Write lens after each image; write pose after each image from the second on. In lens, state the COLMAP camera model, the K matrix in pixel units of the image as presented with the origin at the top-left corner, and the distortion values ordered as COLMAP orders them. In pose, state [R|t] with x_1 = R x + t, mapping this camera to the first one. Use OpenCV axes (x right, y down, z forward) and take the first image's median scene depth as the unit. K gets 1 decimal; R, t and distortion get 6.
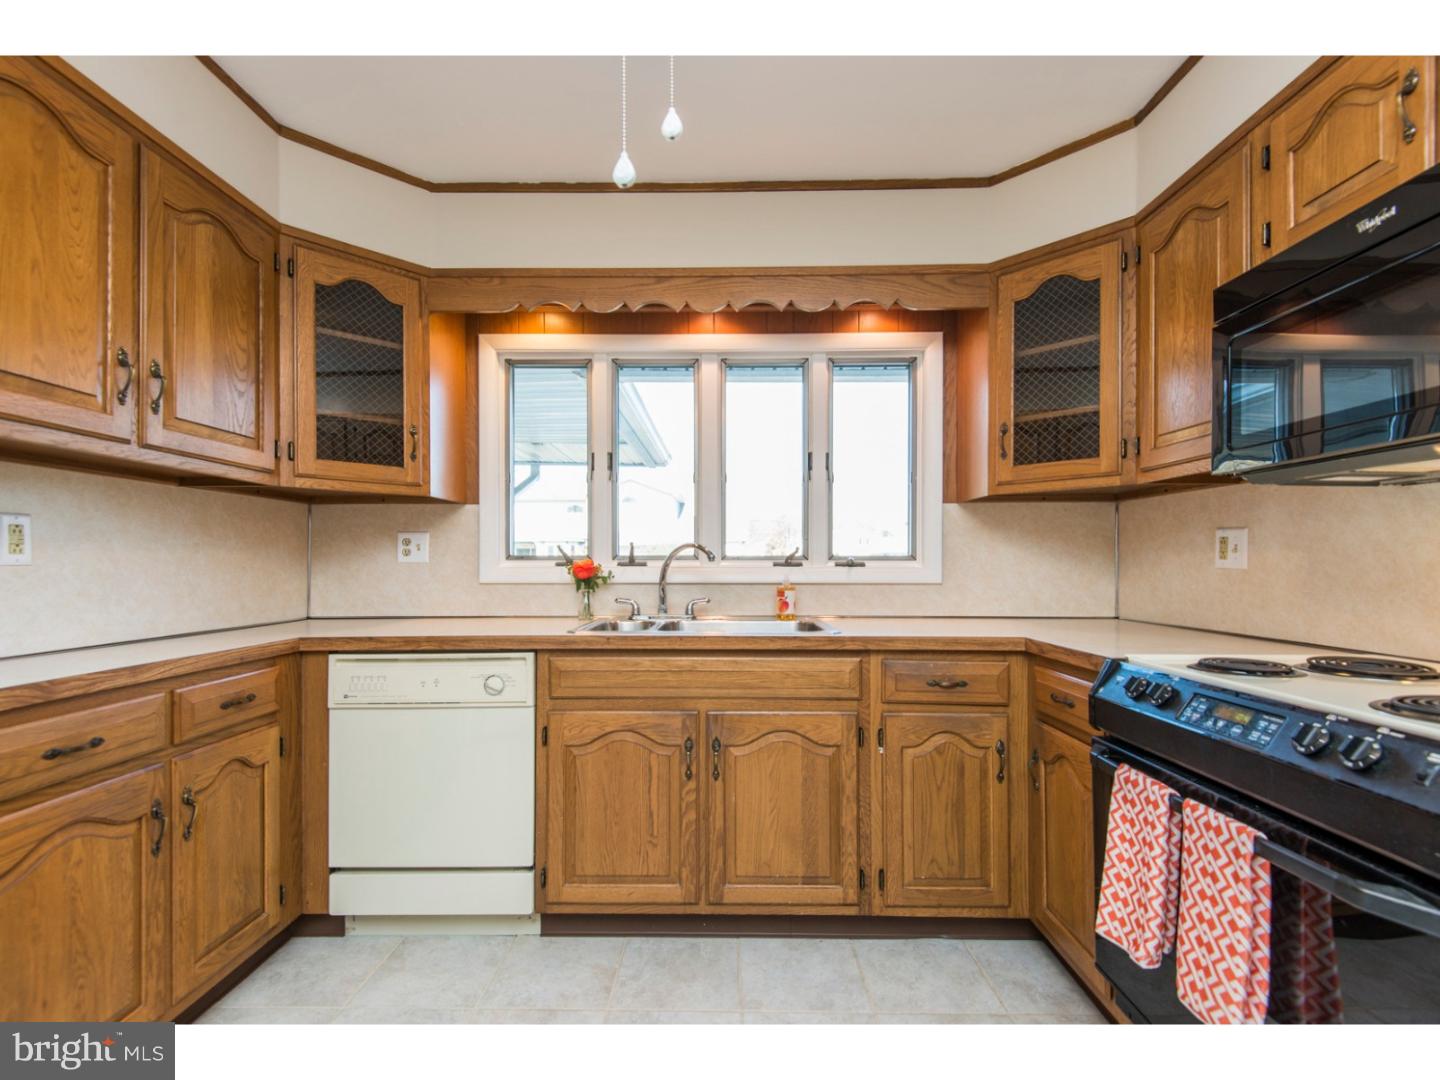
lens RADIAL K [[660.8, 0, 716.3], [0, 660.8, 539.4], [0, 0, 1]] dist [0.036883, -0.023166]
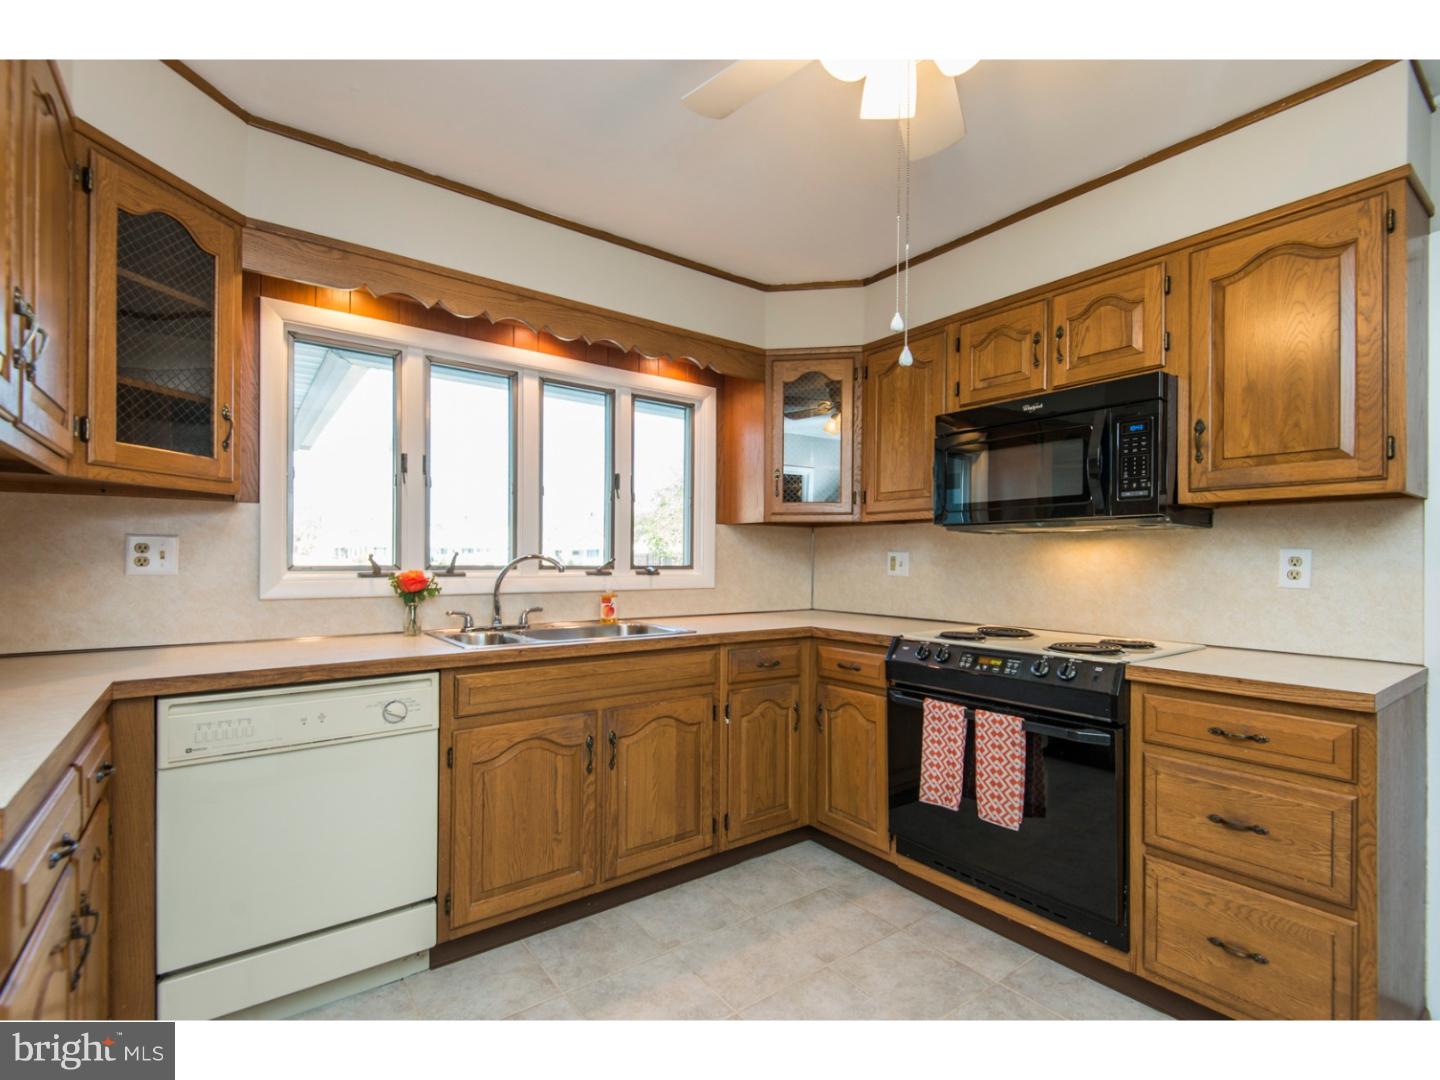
lens RADIAL K [[665.7, 0, 719.0], [0, 665.7, 528.5], [0, 0, 1]] dist [0.032628, -0.024675]
pose [[0.792344, 0.033370, 0.609161, -0.555983], [-0.028294, 0.999439, -0.017947, -0.030554], [-0.609418, -0.003016, 0.792844, -0.009530]]
